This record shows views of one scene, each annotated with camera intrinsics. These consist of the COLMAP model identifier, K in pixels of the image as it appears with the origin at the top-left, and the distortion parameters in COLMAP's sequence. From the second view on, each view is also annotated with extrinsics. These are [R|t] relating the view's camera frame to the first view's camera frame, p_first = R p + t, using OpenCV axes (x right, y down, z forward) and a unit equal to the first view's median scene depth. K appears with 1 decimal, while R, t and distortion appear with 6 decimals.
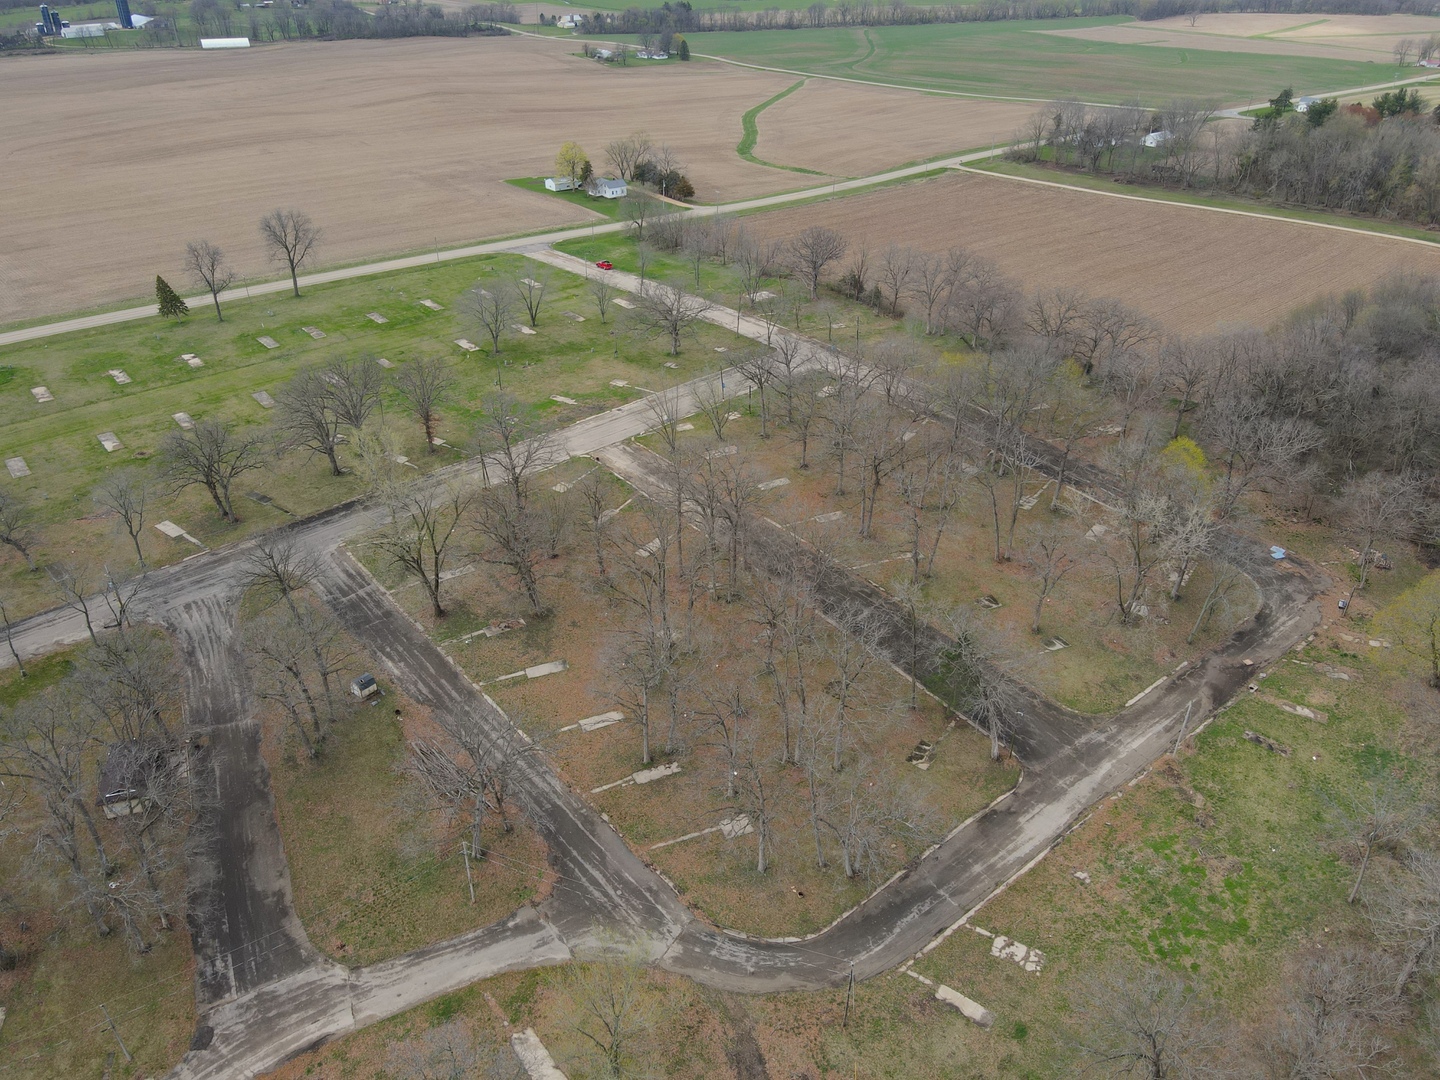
lens RADIAL K [[1045.0, 0, 714.3], [0, 1045.0, 539.5], [0, 0, 1]] dist [0.007658, 0.012704]
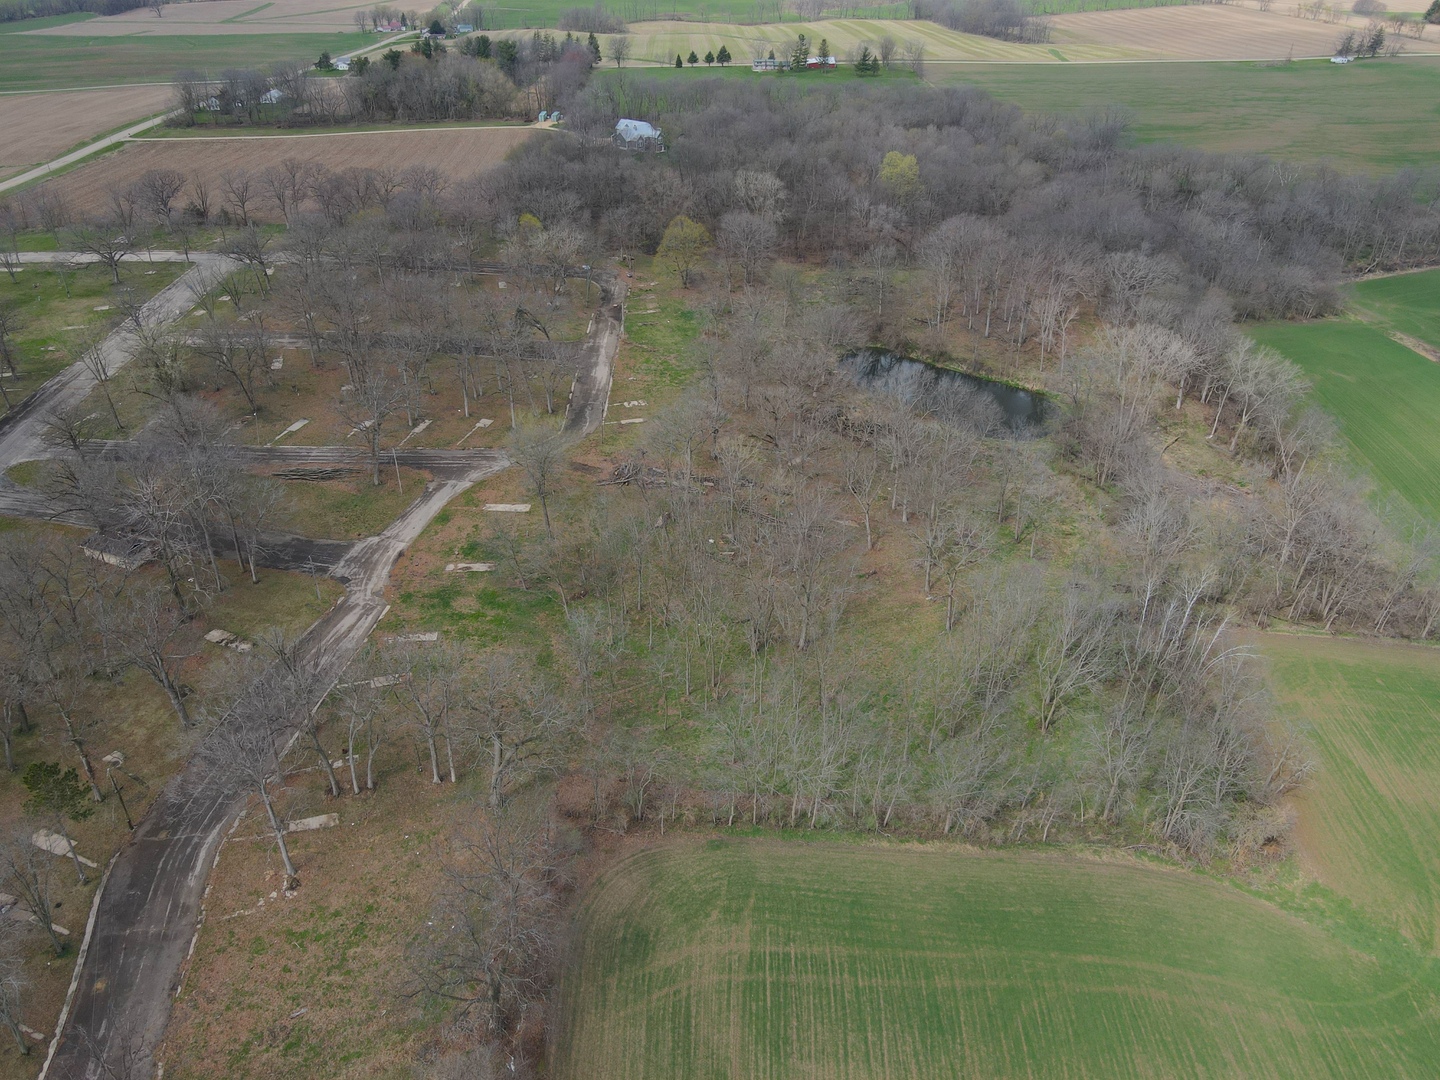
lens RADIAL K [[1045.0, 0, 709.8], [0, 1045.0, 535.8], [0, 0, 1]] dist [0.007658, 0.012704]
pose [[0.631322, -0.407522, 0.659817, -0.509694], [0.407666, 0.898161, 0.164669, 0.157910], [-0.659728, 0.165026, 0.733161, -0.276606]]
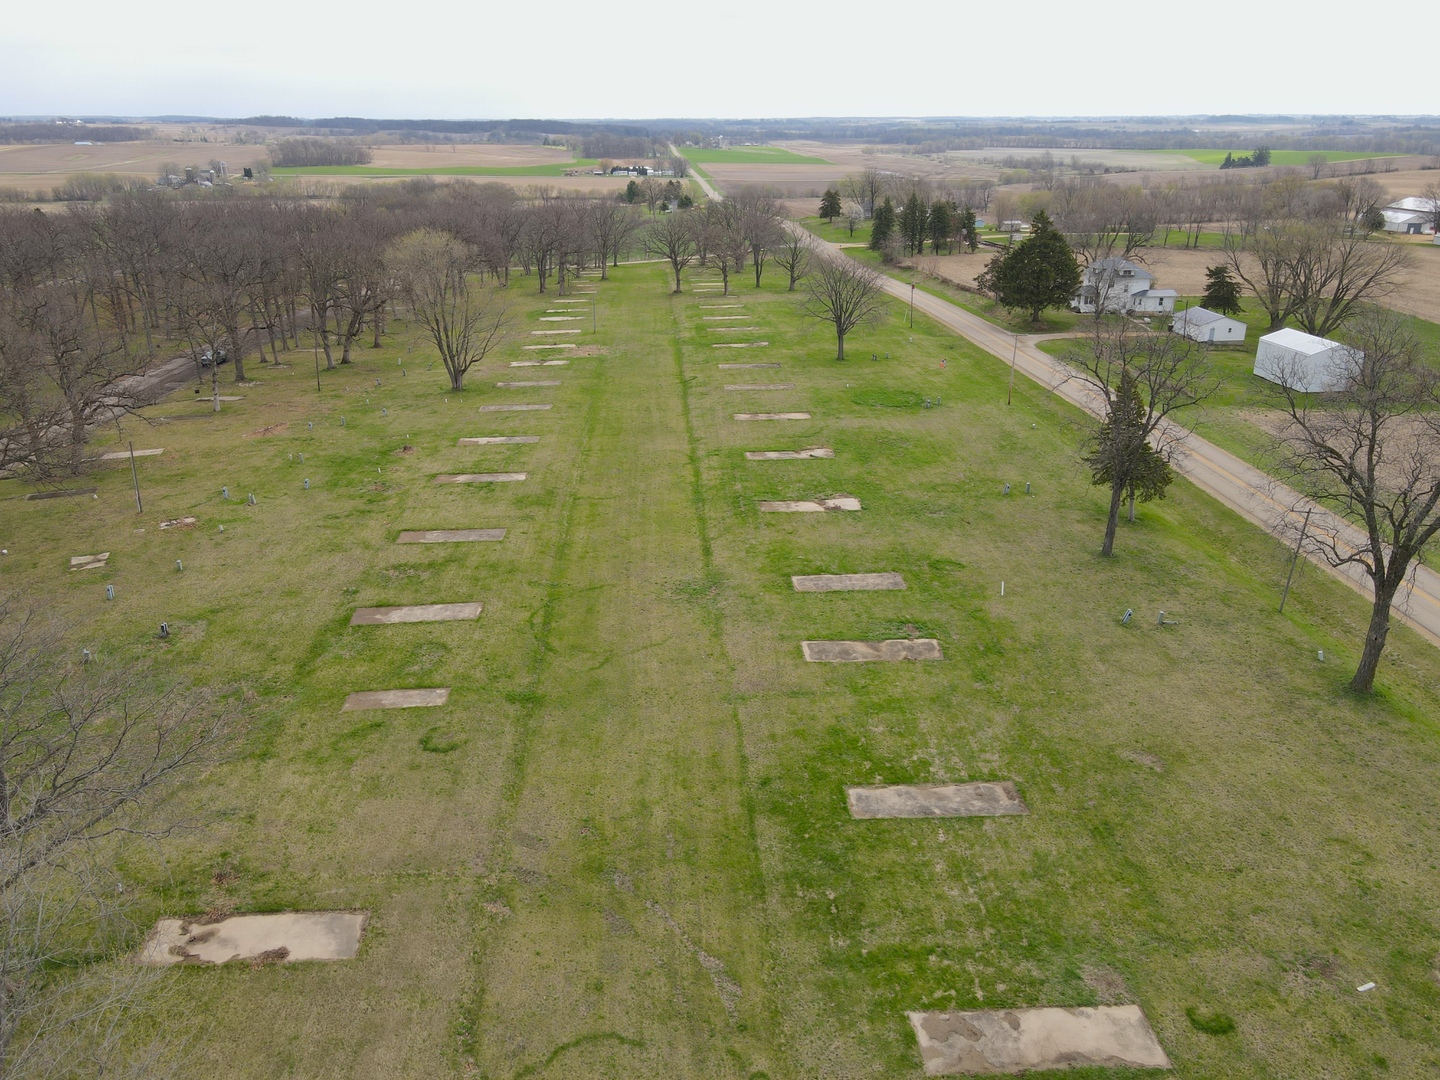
lens RADIAL K [[1045.0, 0, 710.4], [0, 1045.0, 553.1], [0, 0, 1]] dist [0.007658, 0.012704]
pose [[-0.598261, 0.306509, -0.740362, -0.170520], [-0.419634, 0.667278, 0.615343, -0.372086], [0.682635, 0.678817, -0.270585, 1.053341]]
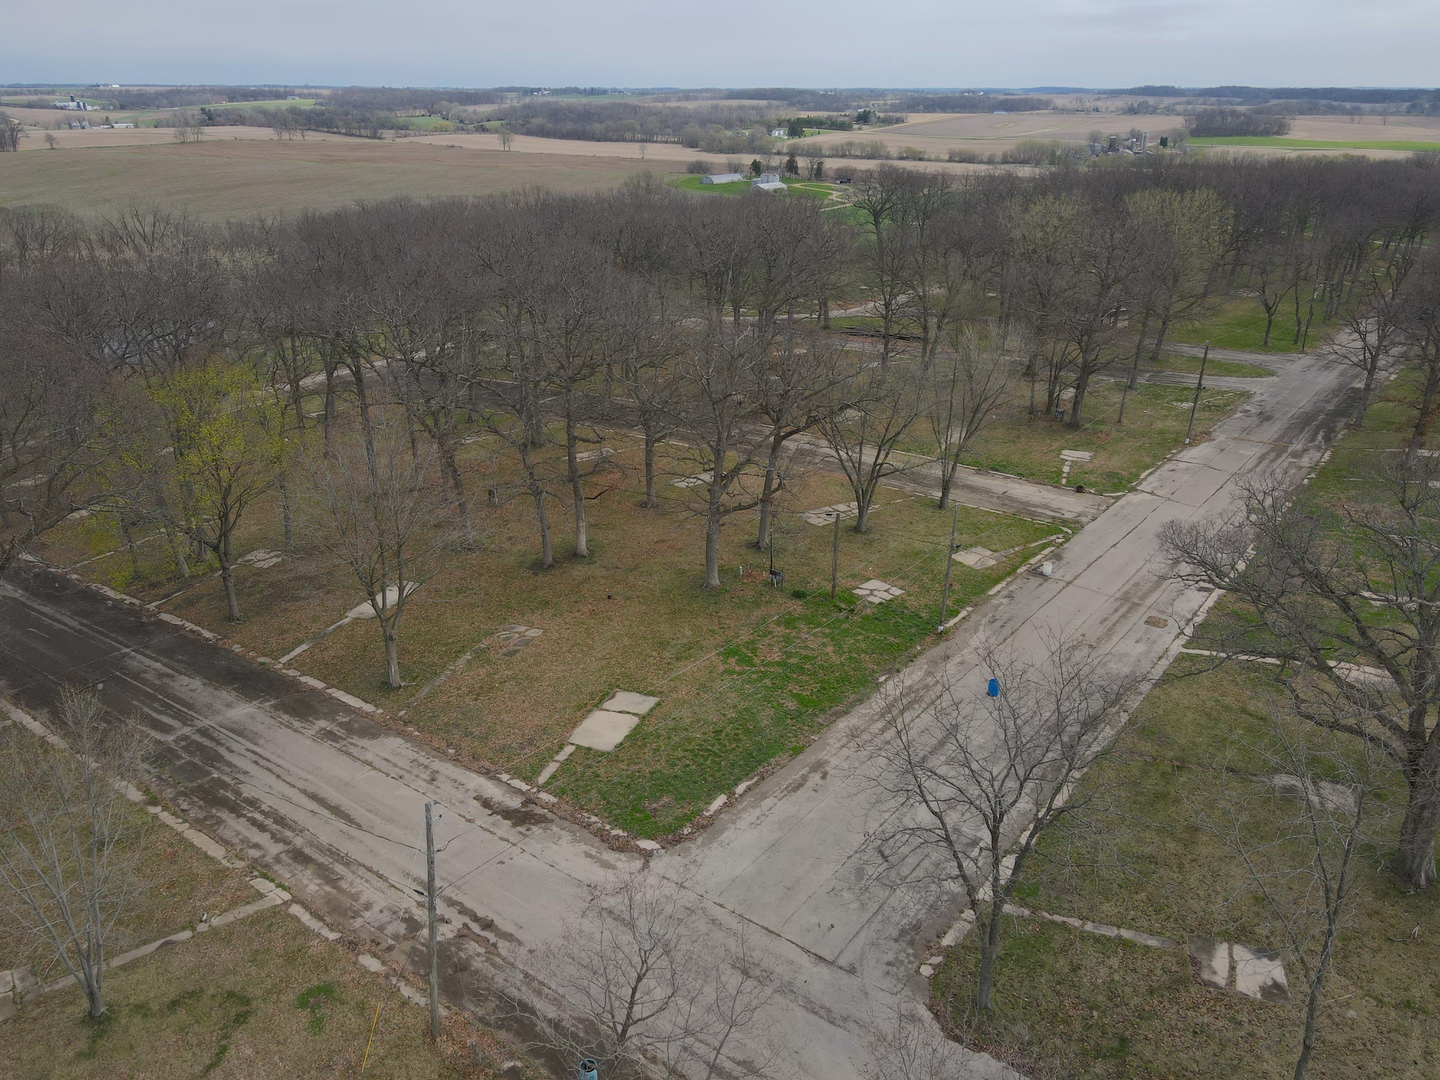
lens RADIAL K [[1045.0, 0, 708.2], [0, 1045.0, 539.2], [0, 0, 1]] dist [0.007658, 0.012704]
pose [[-0.979157, 0.078903, -0.187152, 0.116780], [-0.107623, 0.579891, 0.807554, -0.346790], [0.172246, 0.810864, -0.559312, 1.012814]]
